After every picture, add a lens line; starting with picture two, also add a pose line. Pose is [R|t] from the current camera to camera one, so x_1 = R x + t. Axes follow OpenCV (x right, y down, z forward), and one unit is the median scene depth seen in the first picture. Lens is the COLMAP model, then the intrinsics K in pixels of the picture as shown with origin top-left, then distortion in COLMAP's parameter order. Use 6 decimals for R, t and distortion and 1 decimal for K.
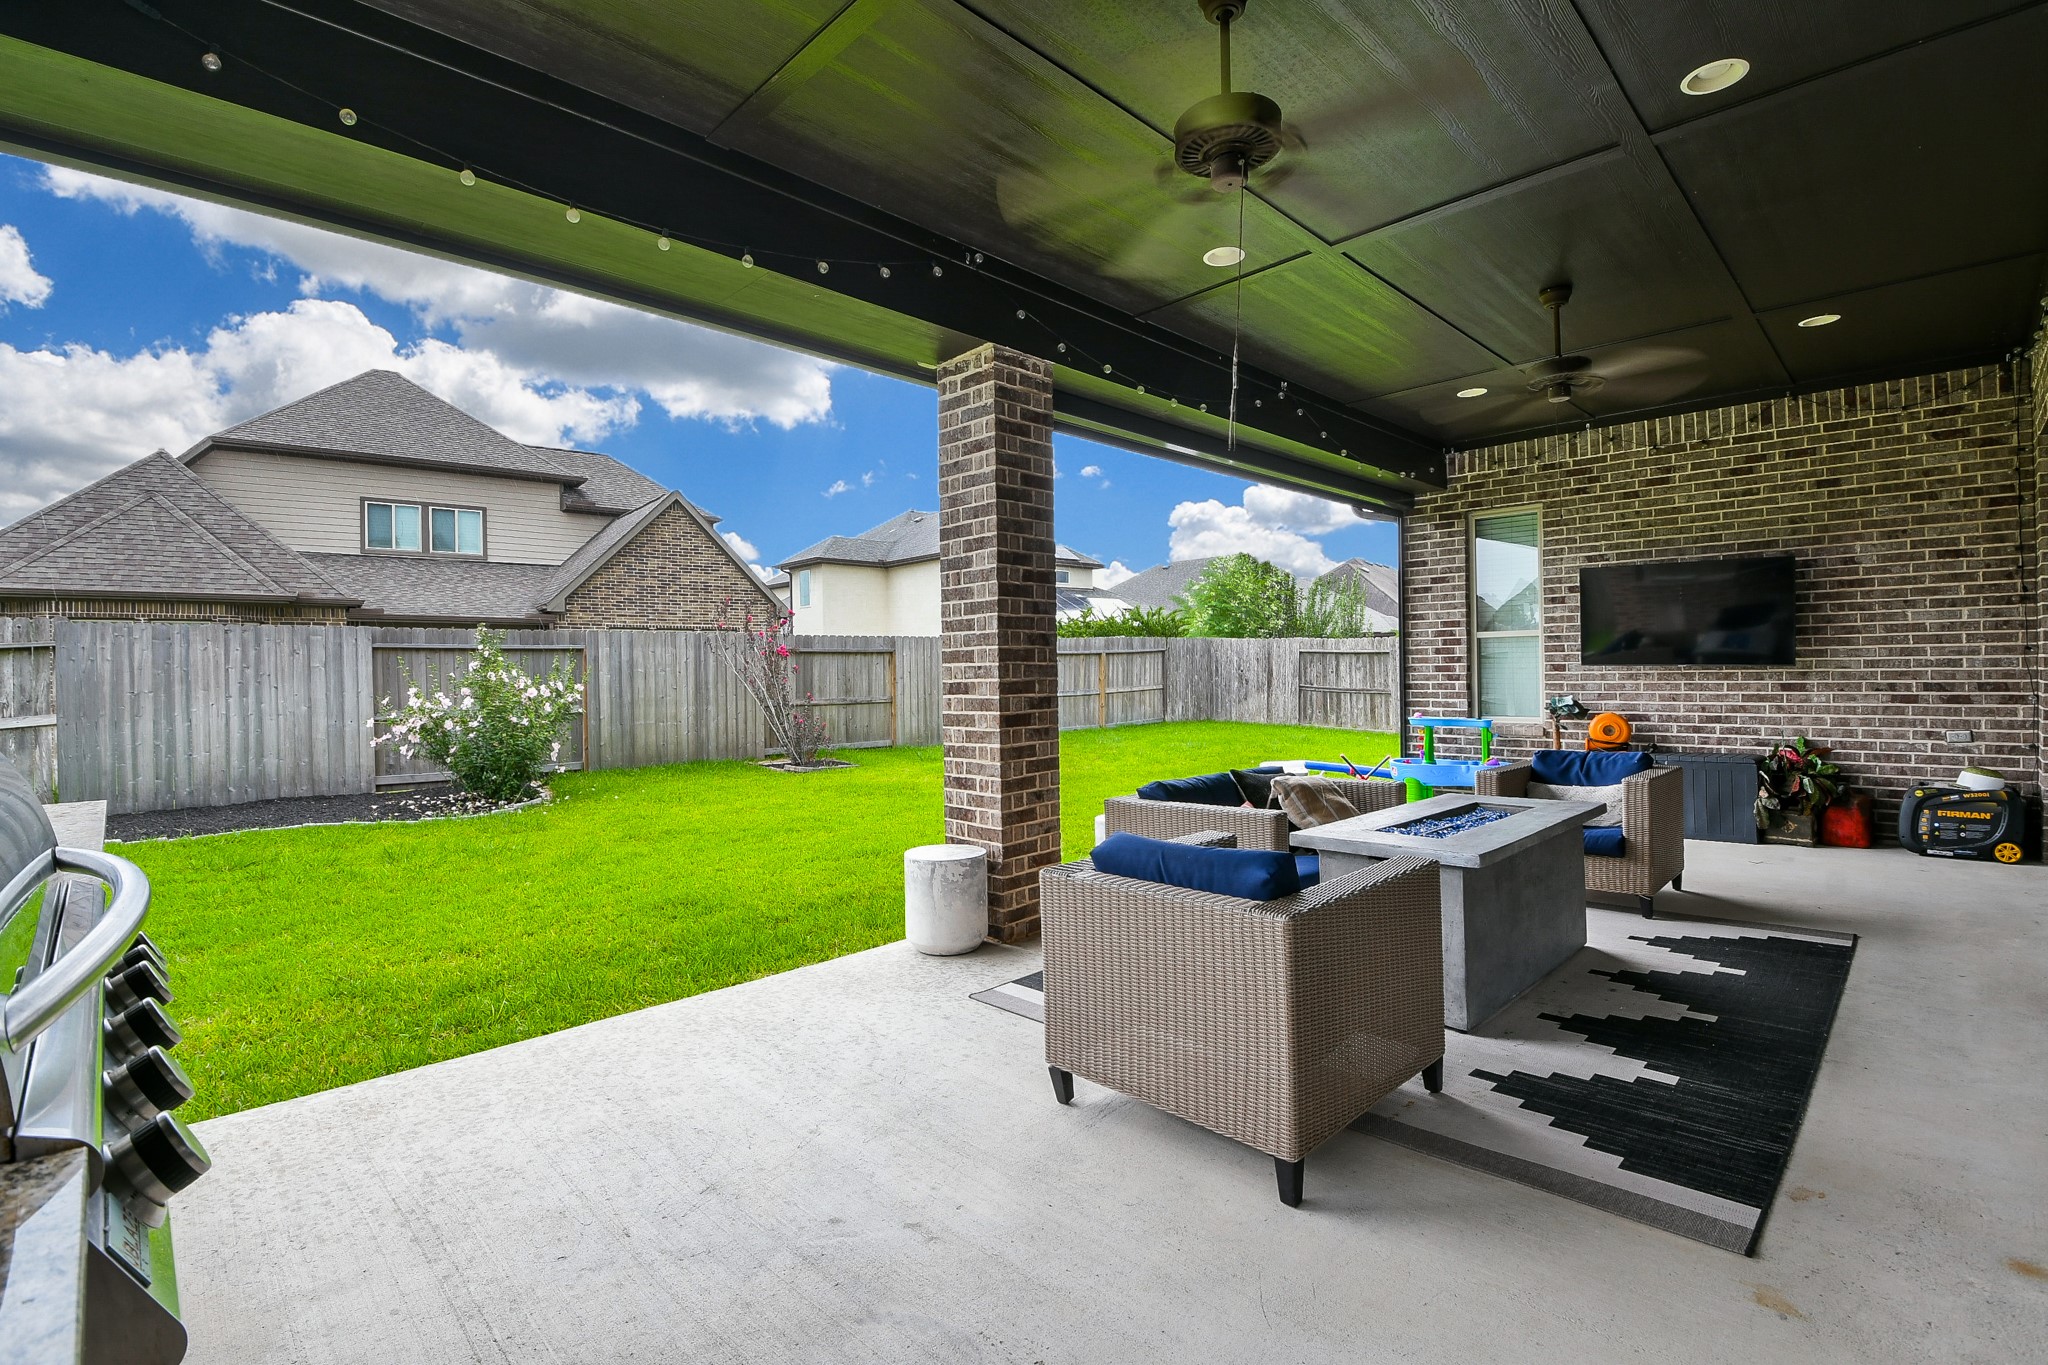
lens RADIAL K [[933.7, 0, 1001.7], [0, 933.7, 675.8], [0, 0, 1]] dist [0.003703, -0.004352]
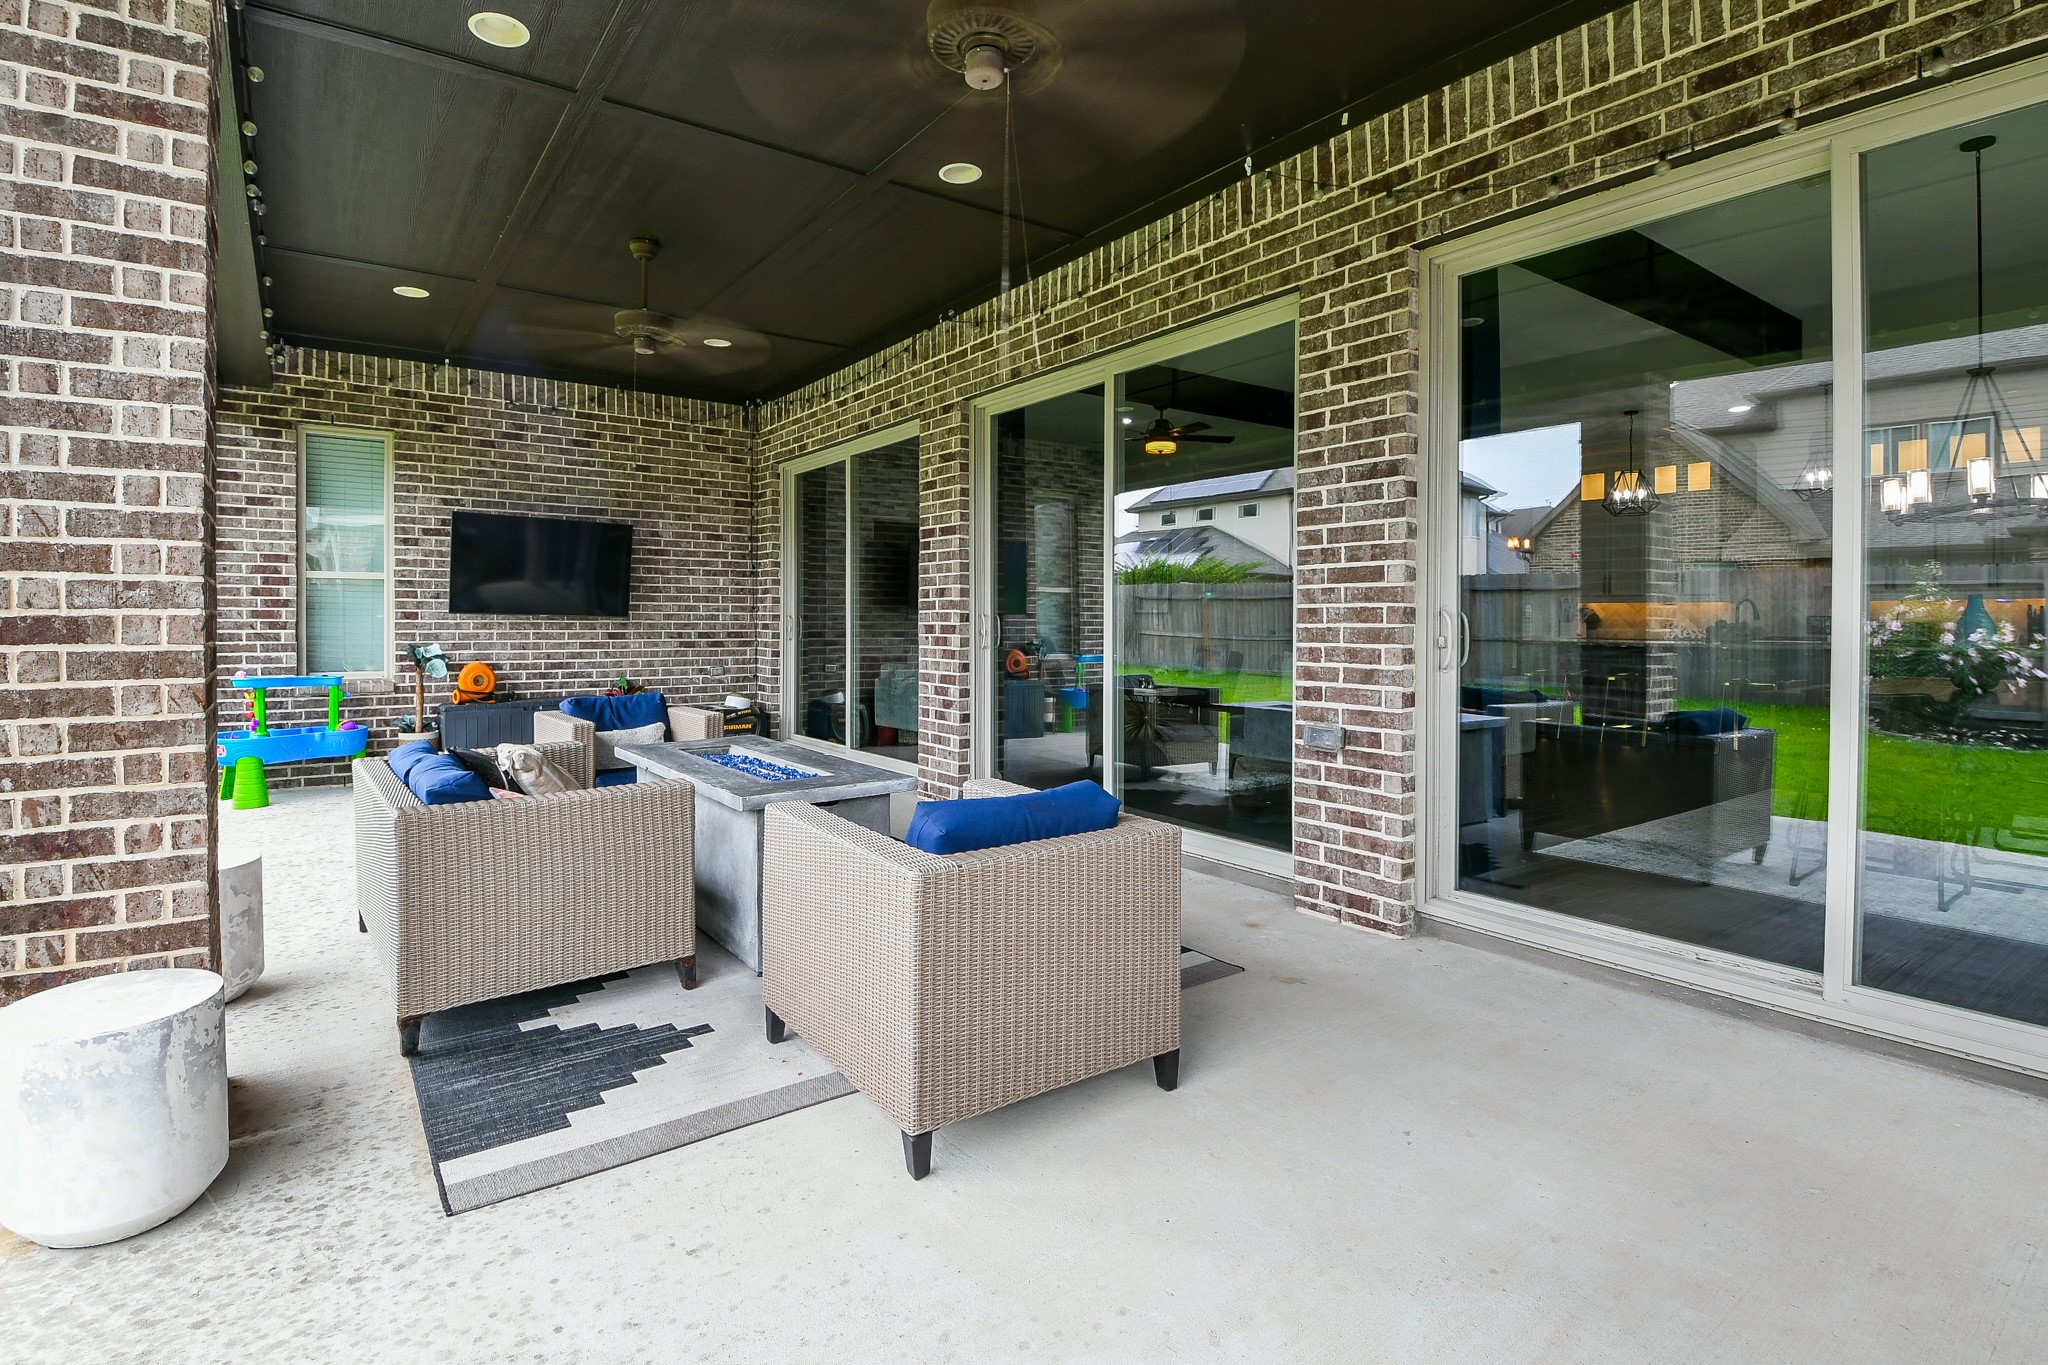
lens RADIAL K [[986.2, 0, 955.4], [0, 986.2, 636.6], [0, 0, 1]] dist [-0.017851, -0.002635]
pose [[0.179520, -0.000169, 0.983754, -0.283547], [-0.004448, 0.999990, 0.000983, 0.009658], [-0.983744, -0.004552, 0.179518, 0.340501]]
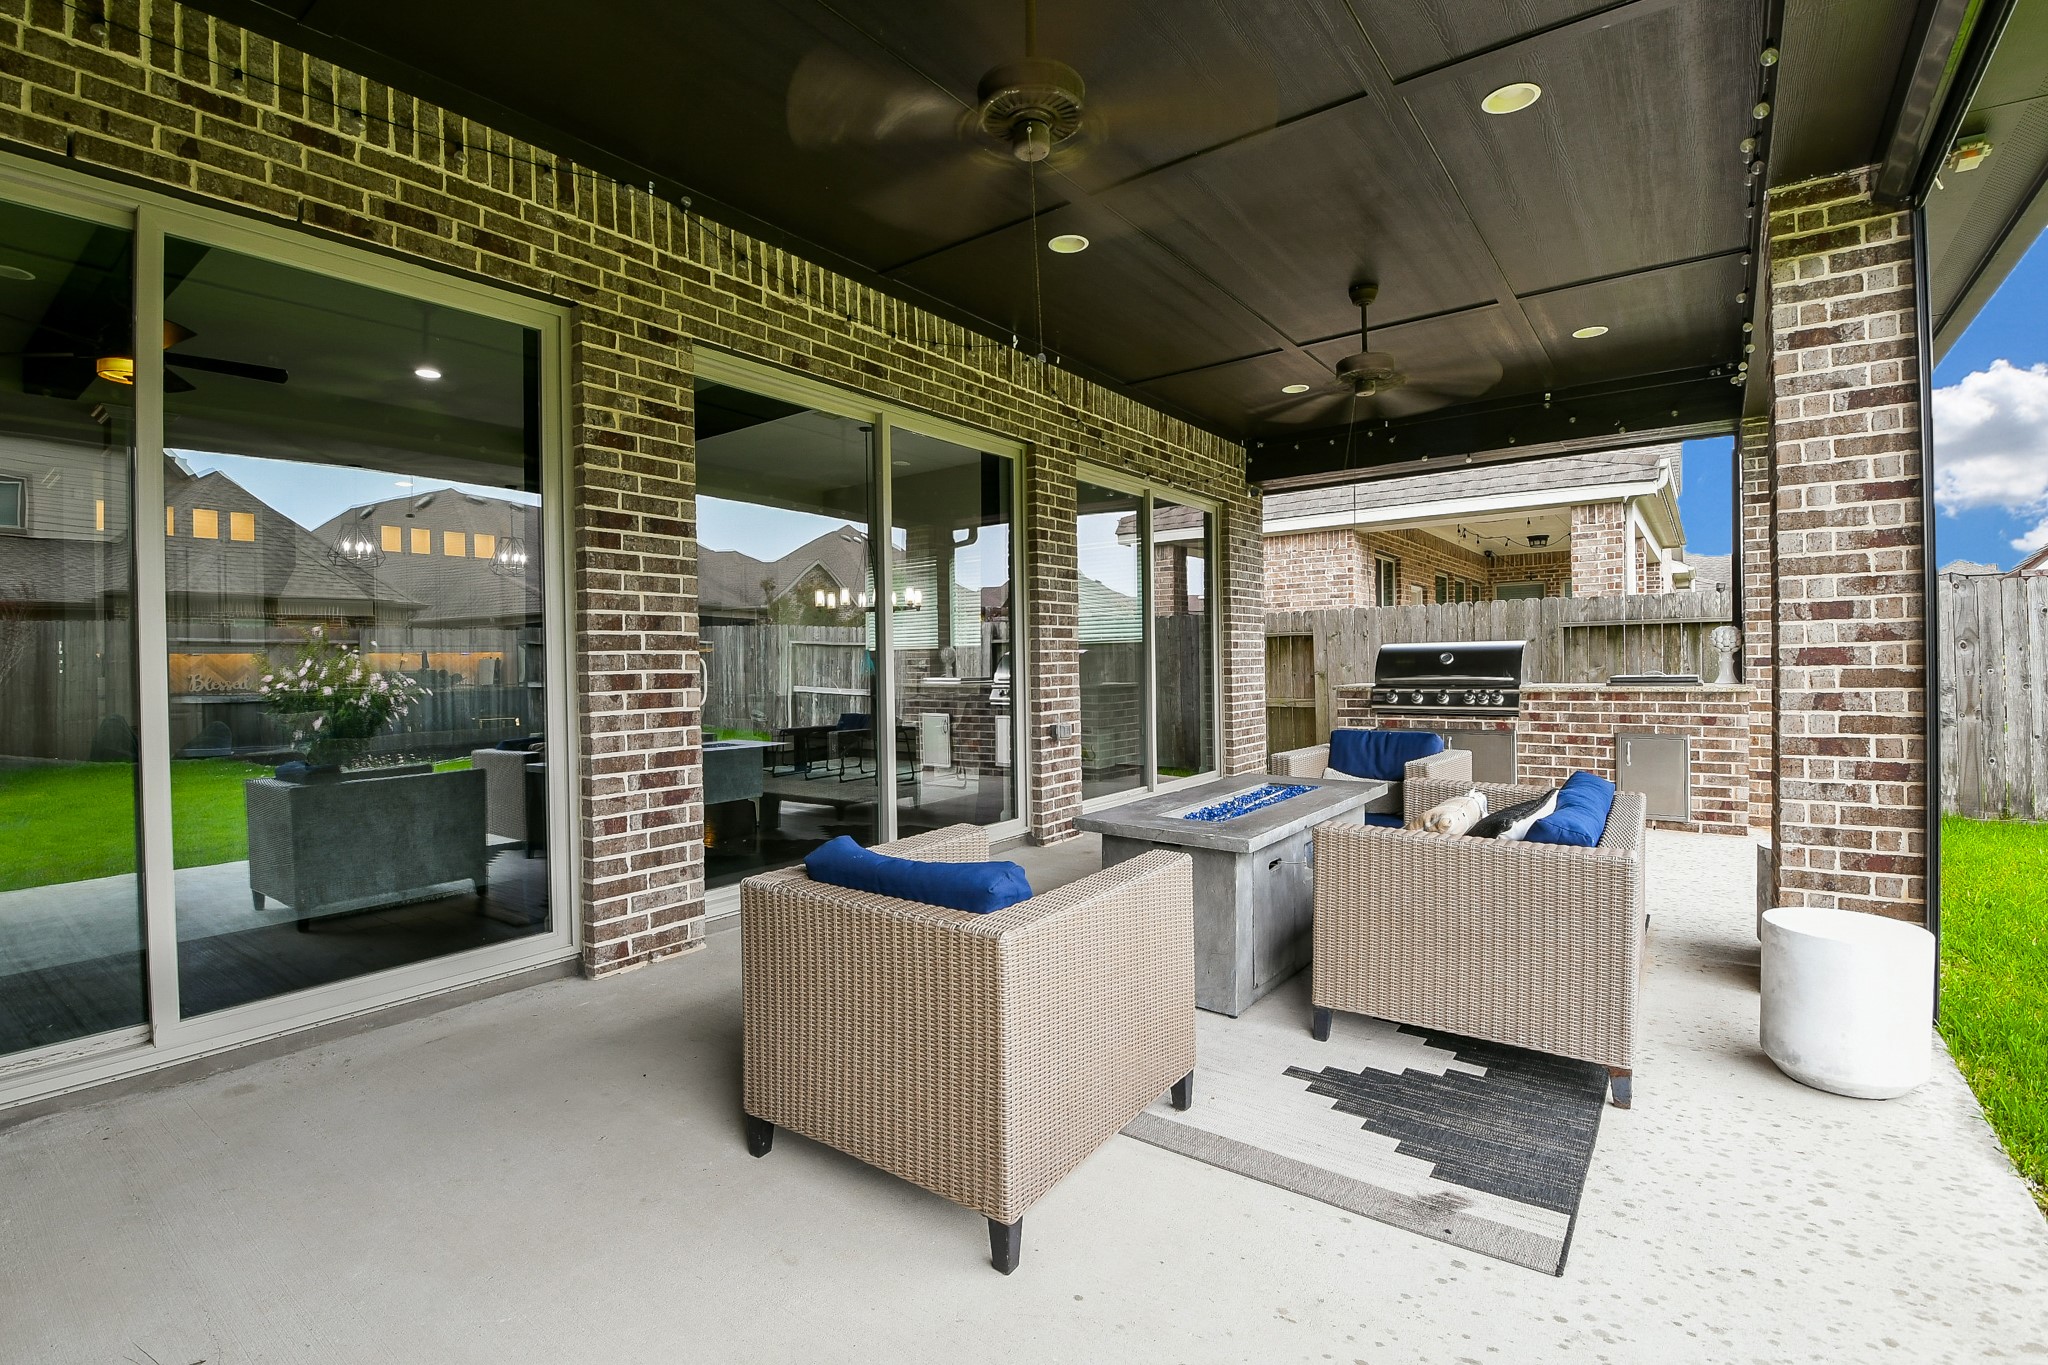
lens RADIAL K [[933.7, 0, 1027.6], [0, 933.7, 673.9], [0, 0, 1]] dist [0.003703, -0.004352]
pose [[-0.982758, 0.031990, -0.182110, 0.523092], [0.028994, 0.999397, 0.019093, -0.005174], [0.182611, 0.013484, -0.983093, 1.114267]]
